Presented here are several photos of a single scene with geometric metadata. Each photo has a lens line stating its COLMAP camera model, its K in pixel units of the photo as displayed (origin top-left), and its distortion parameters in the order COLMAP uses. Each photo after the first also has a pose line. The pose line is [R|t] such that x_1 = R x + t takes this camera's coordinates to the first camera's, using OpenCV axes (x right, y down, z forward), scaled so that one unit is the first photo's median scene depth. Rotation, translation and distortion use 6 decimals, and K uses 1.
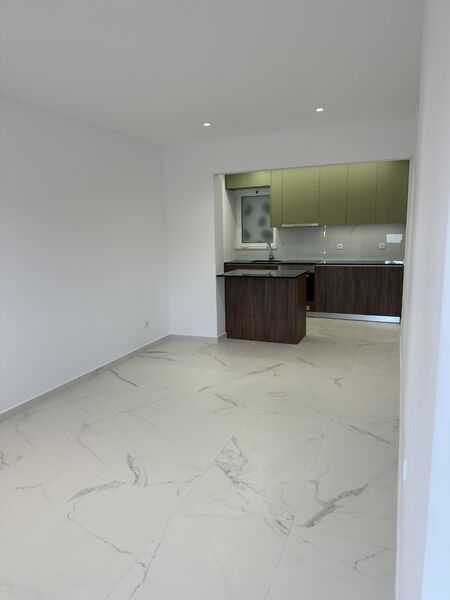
lens RADIAL K [[409.9, 0, 225.4], [0, 409.9, 299.9], [0, 0, 1]] dist [0.005890, 0.001350]
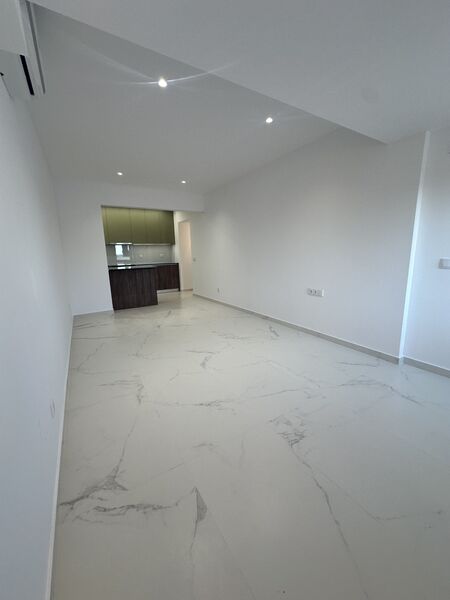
lens RADIAL K [[238.3, 0, 222.2], [0, 238.3, 299.8], [0, 0, 1]] dist [-0.003347, -0.000271]
pose [[0.598619, -0.147480, 0.787340, -0.475892], [0.152949, 0.985866, 0.068379, 0.055818], [-0.786296, 0.079491, 0.612715, 0.116435]]
